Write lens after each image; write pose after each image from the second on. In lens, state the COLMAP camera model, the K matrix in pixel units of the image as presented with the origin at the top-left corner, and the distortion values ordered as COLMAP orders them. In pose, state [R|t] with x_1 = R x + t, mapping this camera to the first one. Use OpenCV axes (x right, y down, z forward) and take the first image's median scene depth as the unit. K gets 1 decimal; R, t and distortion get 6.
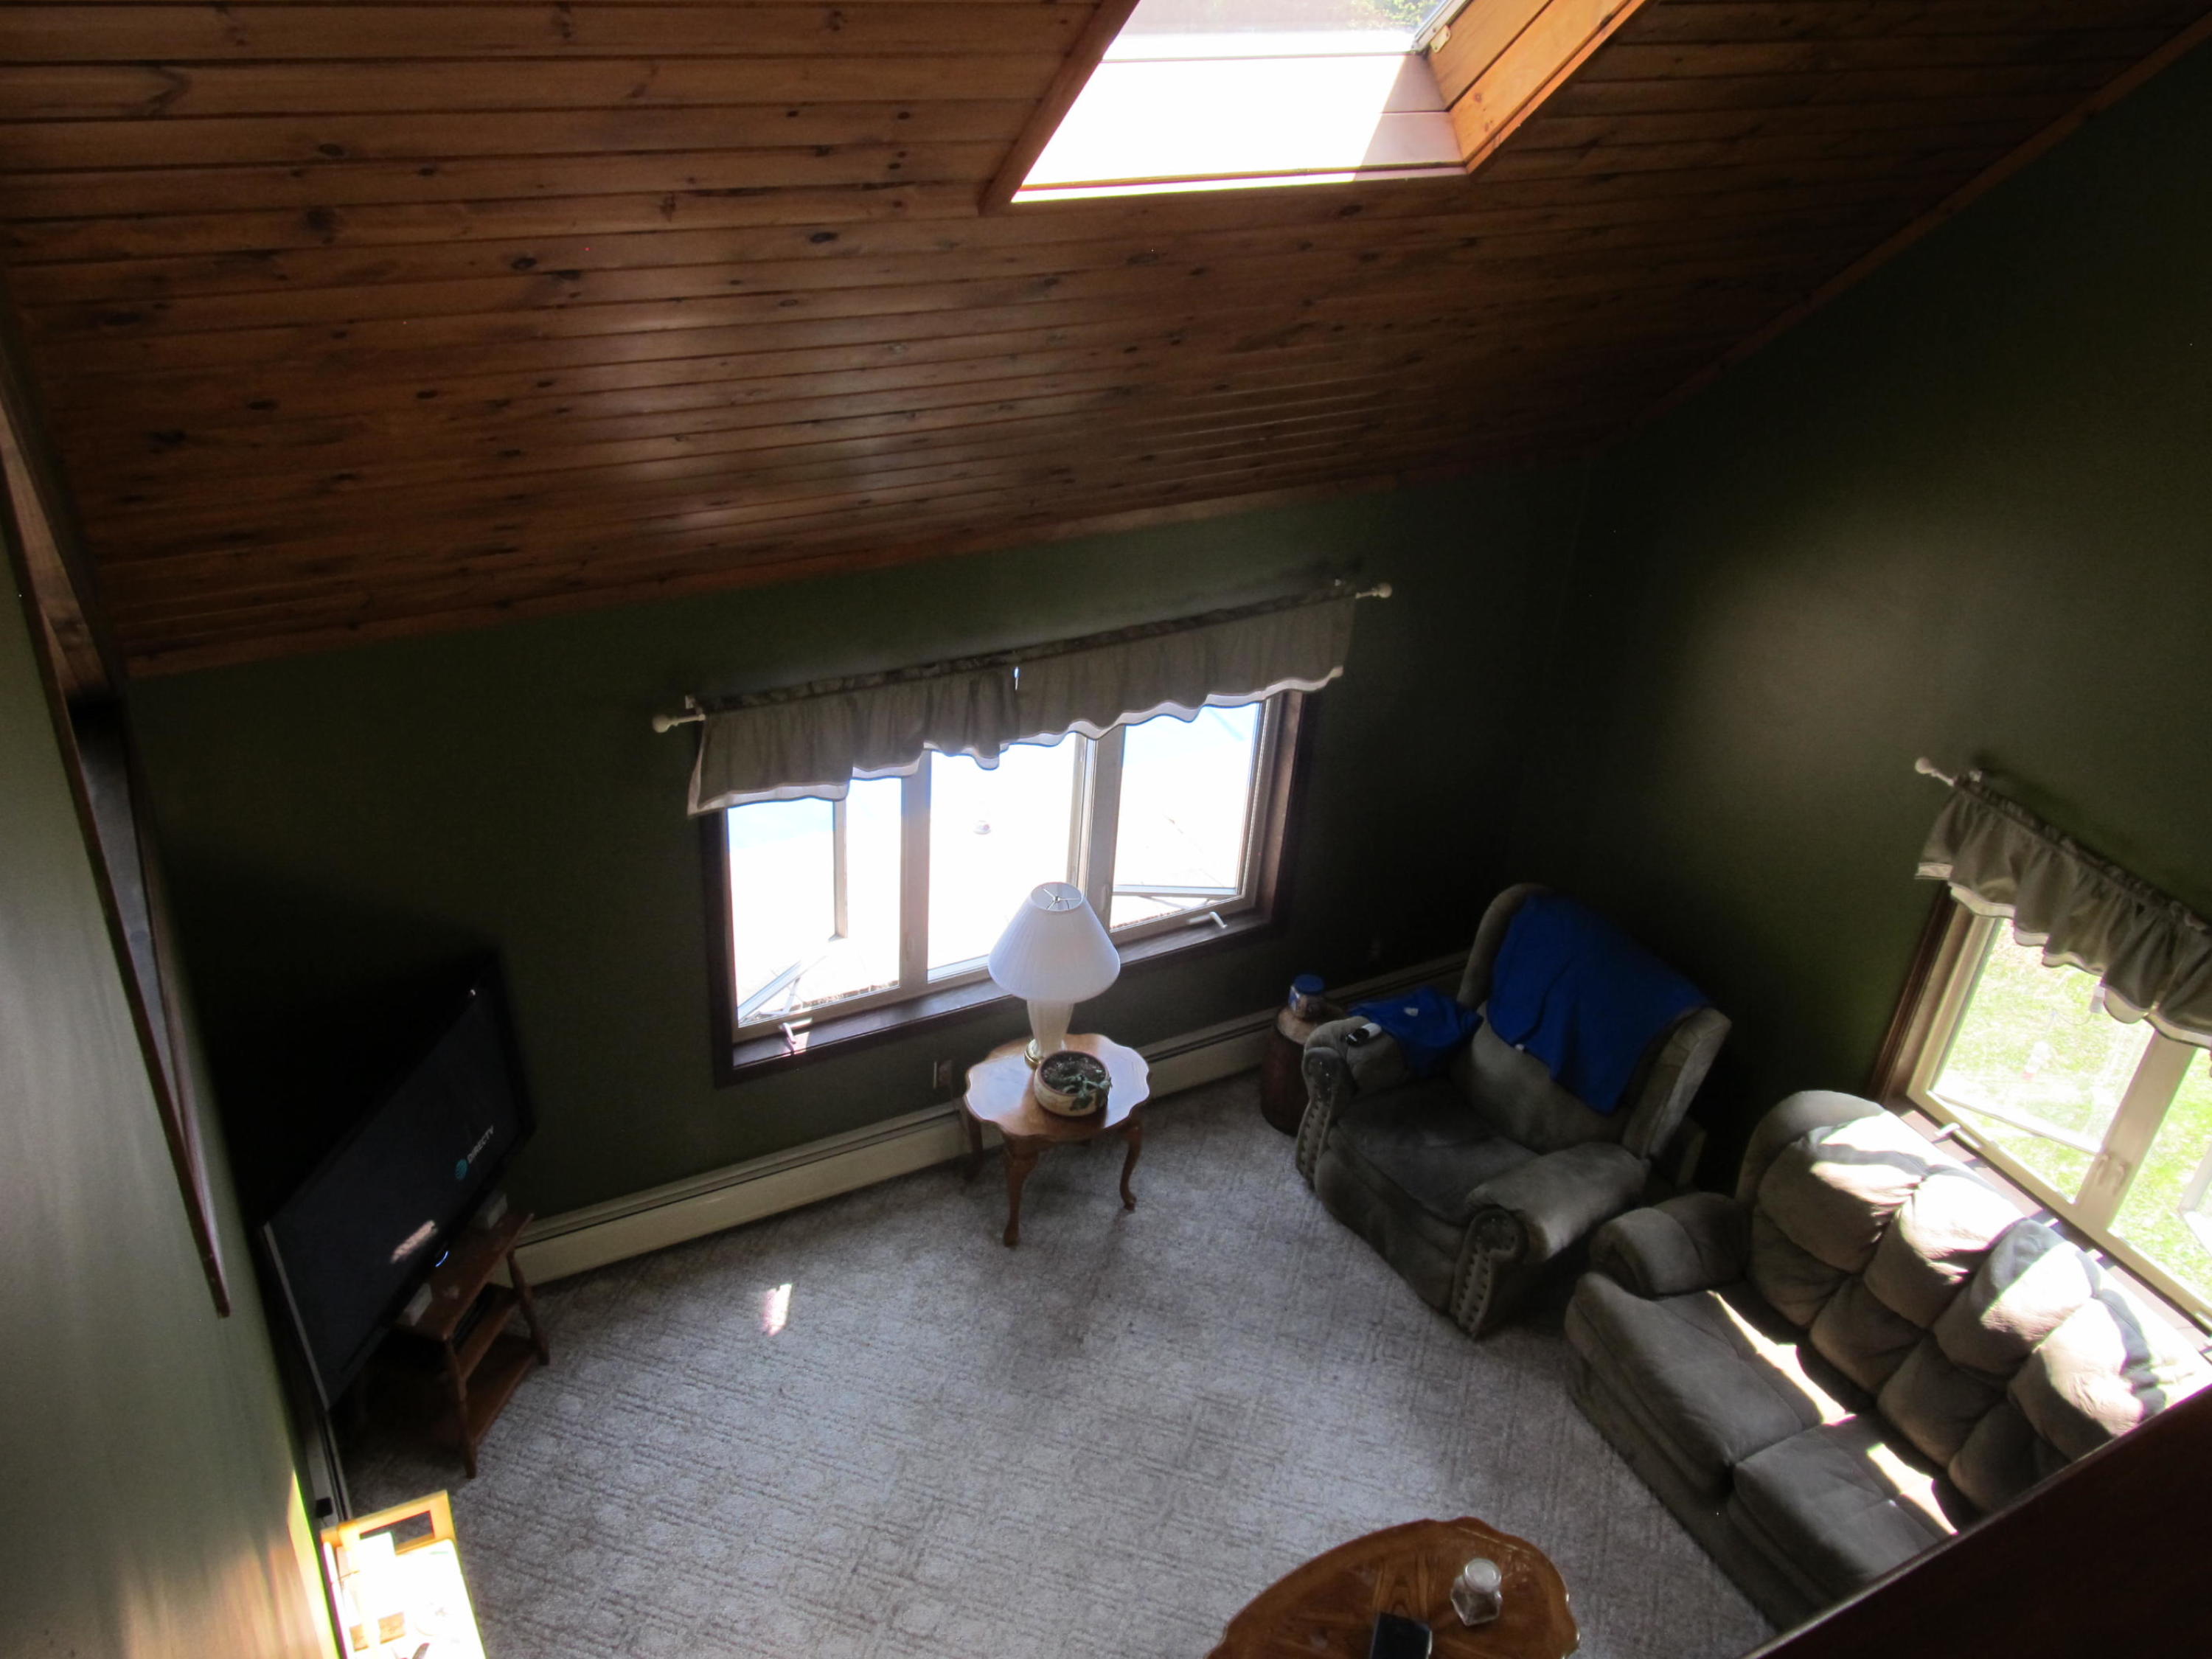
lens RADIAL K [[1821.3, 0, 1106.0], [0, 1821.3, 829.5], [0, 0, 1]] dist [-0.057798, 0.019462]
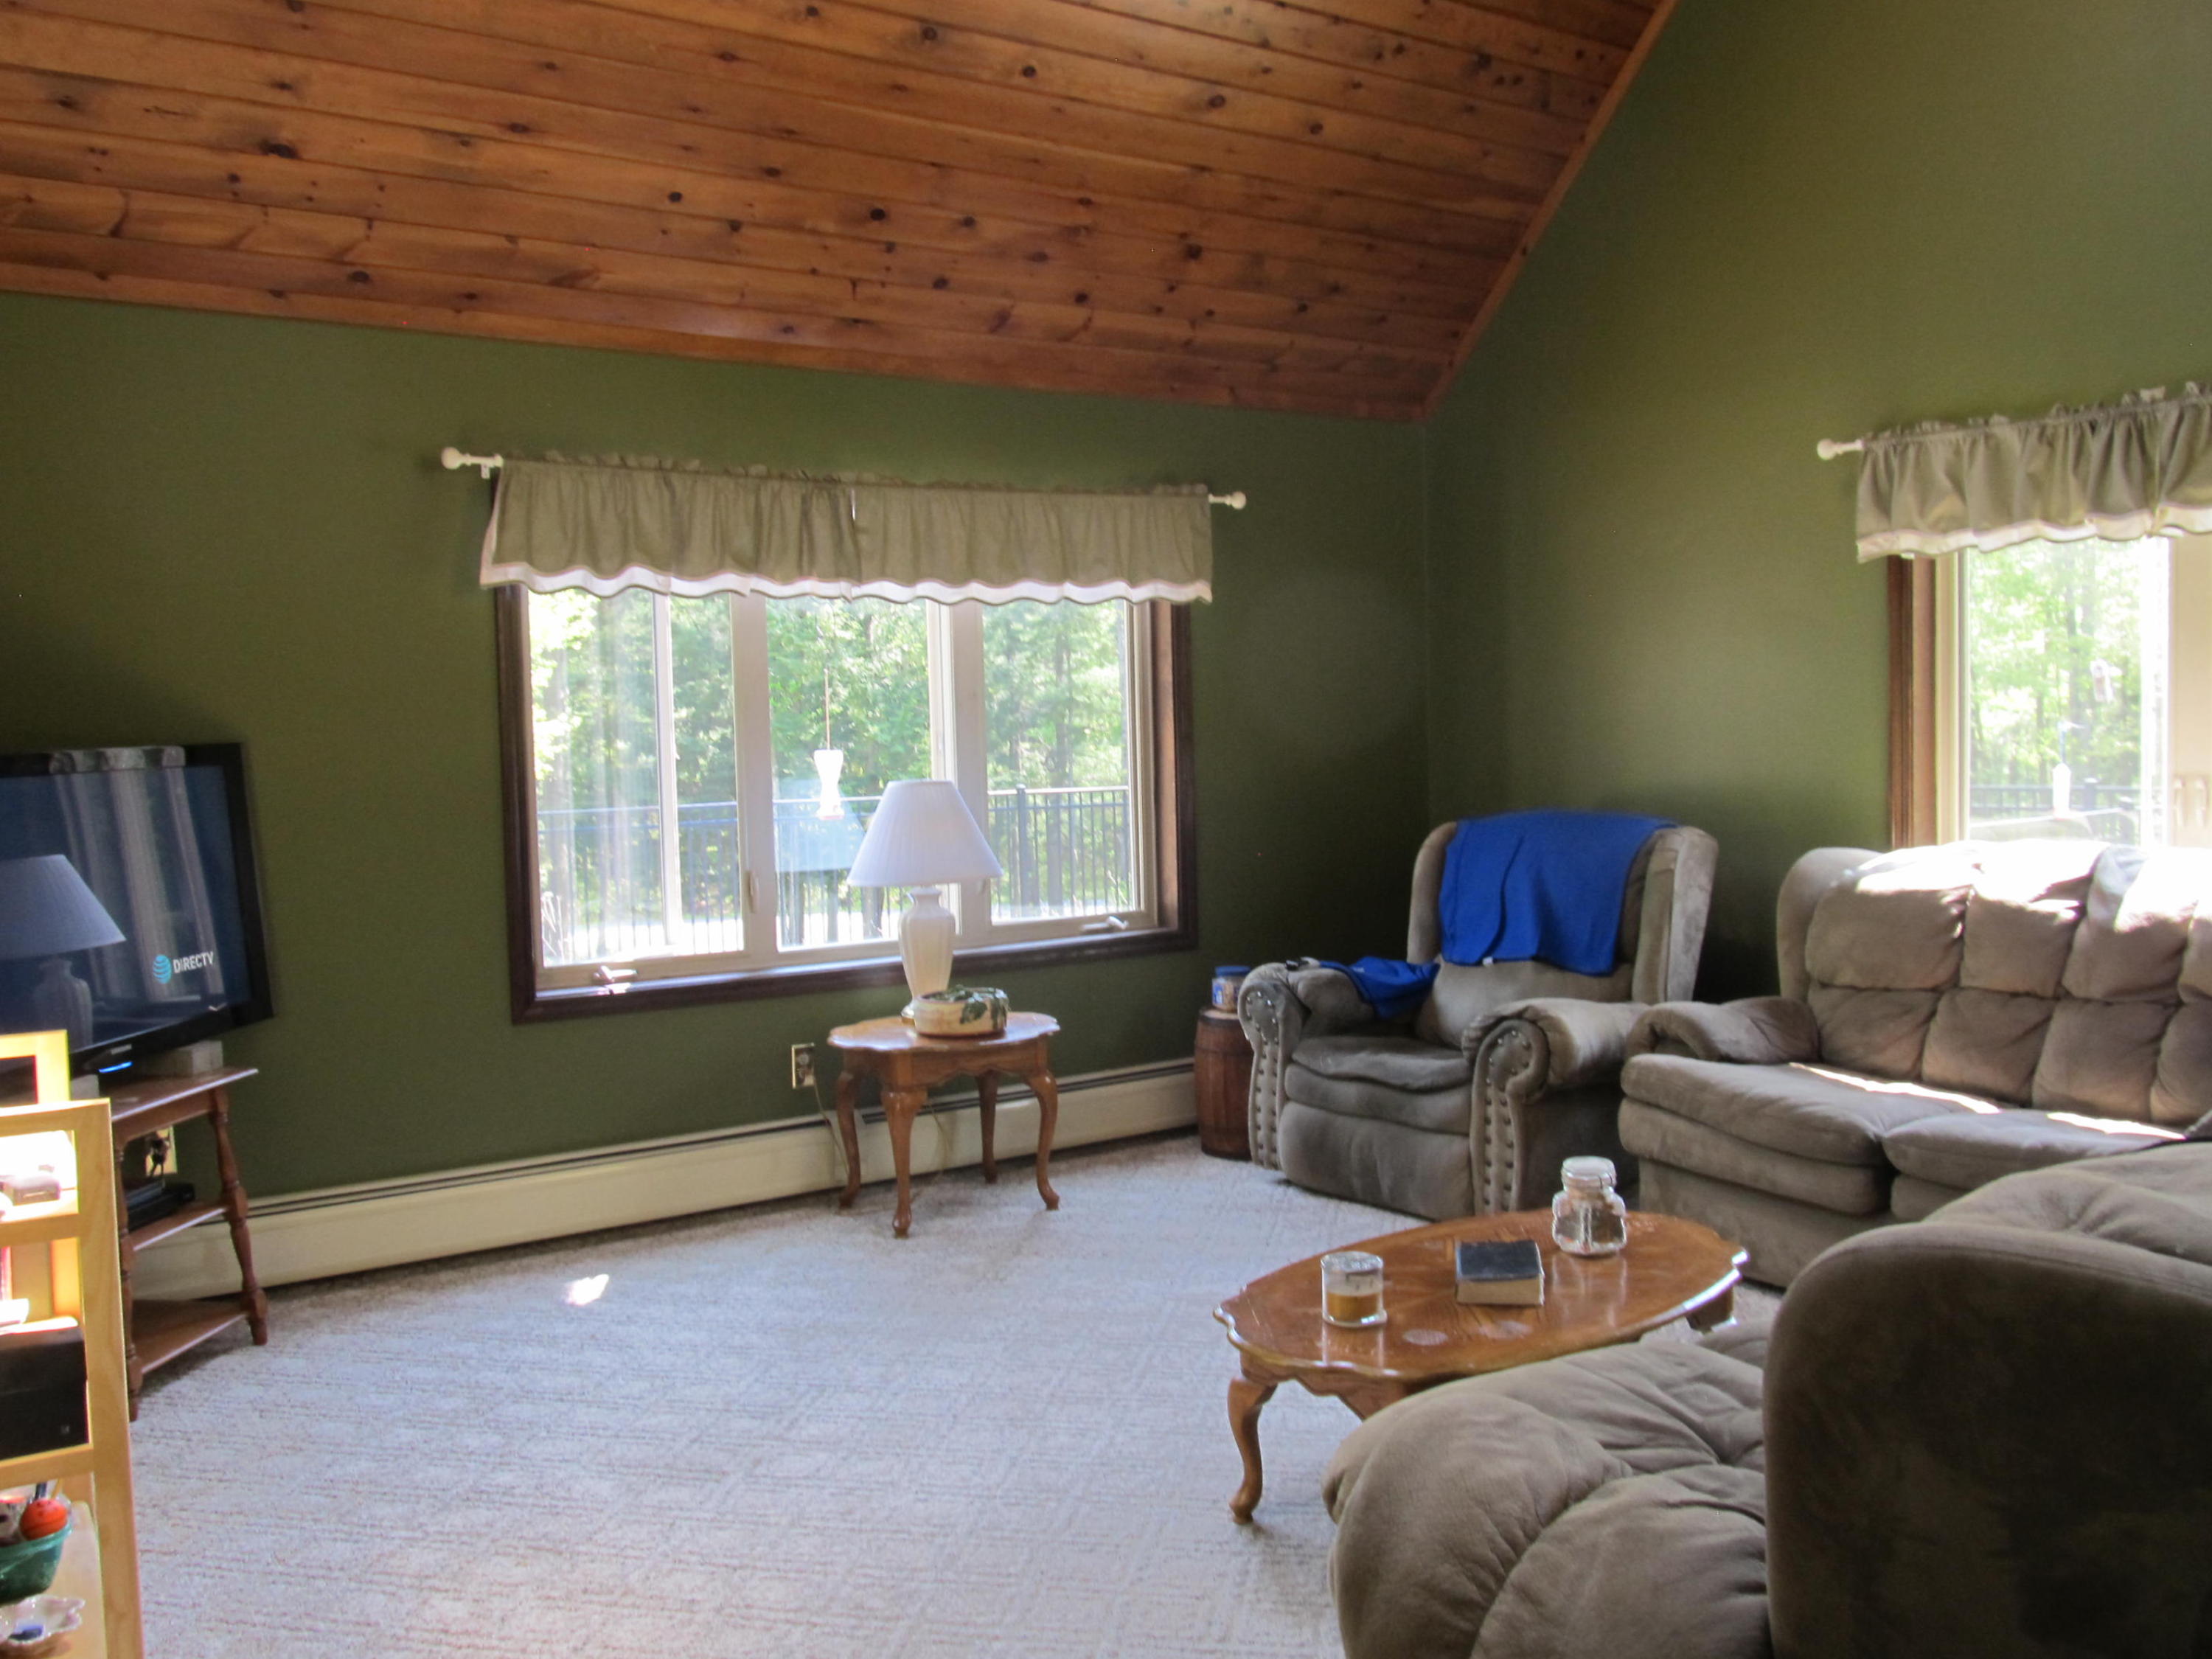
lens RADIAL K [[1821.3, 0, 1106.0], [0, 1821.3, 829.5], [0, 0, 1]] dist [-0.057798, 0.019462]
pose [[0.990397, -0.097498, 0.098016, -0.029364], [0.132385, 0.873133, -0.469161, 0.514431], [-0.039839, 0.477632, 0.877656, 0.275567]]
